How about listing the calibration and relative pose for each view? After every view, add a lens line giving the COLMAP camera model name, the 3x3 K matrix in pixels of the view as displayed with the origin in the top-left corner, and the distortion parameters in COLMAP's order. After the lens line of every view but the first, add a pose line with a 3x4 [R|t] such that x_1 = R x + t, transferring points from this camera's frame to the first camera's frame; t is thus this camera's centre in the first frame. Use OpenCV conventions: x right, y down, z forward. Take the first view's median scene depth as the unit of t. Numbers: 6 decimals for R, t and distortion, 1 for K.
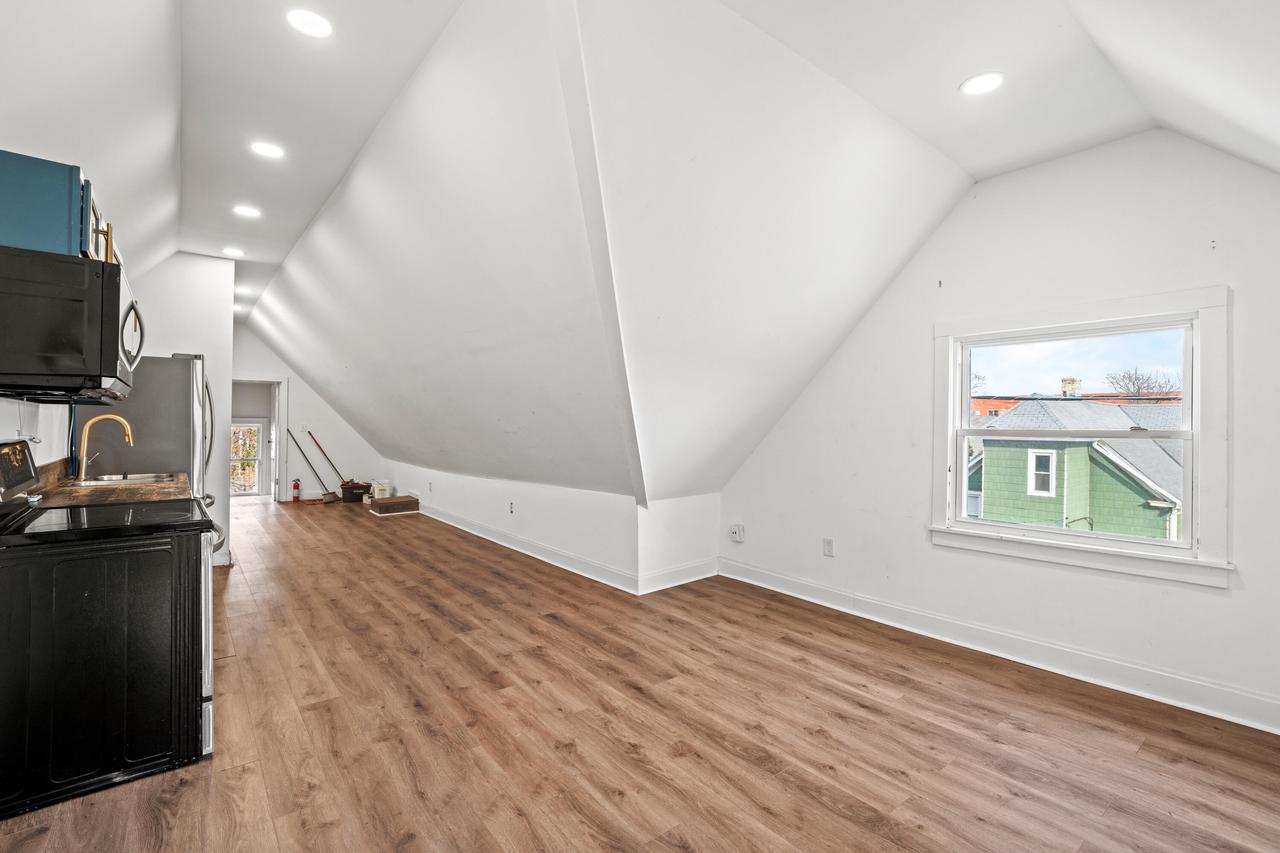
lens RADIAL K [[598.1, 0, 646.0], [0, 598.1, 427.1], [0, 0, 1]] dist [-0.040733, 0.018615]
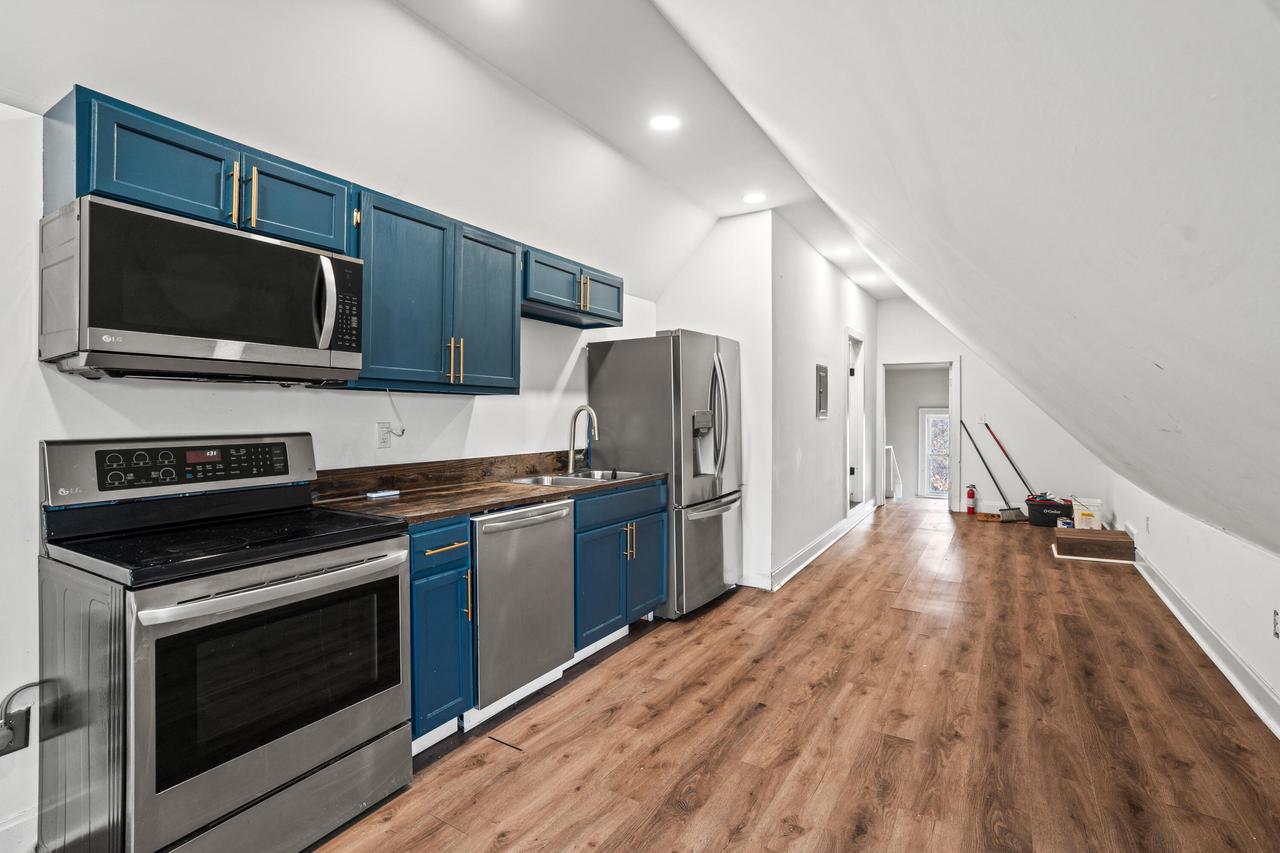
lens RADIAL K [[598.1, 0, 633.5], [0, 598.1, 420.6], [0, 0, 1]] dist [-0.040733, 0.018615]
pose [[0.327510, 0.002986, -0.944843, -0.000575], [0.001393, 0.999992, 0.003643, -0.001181], [0.944847, -0.002509, 0.327503, 0.605393]]
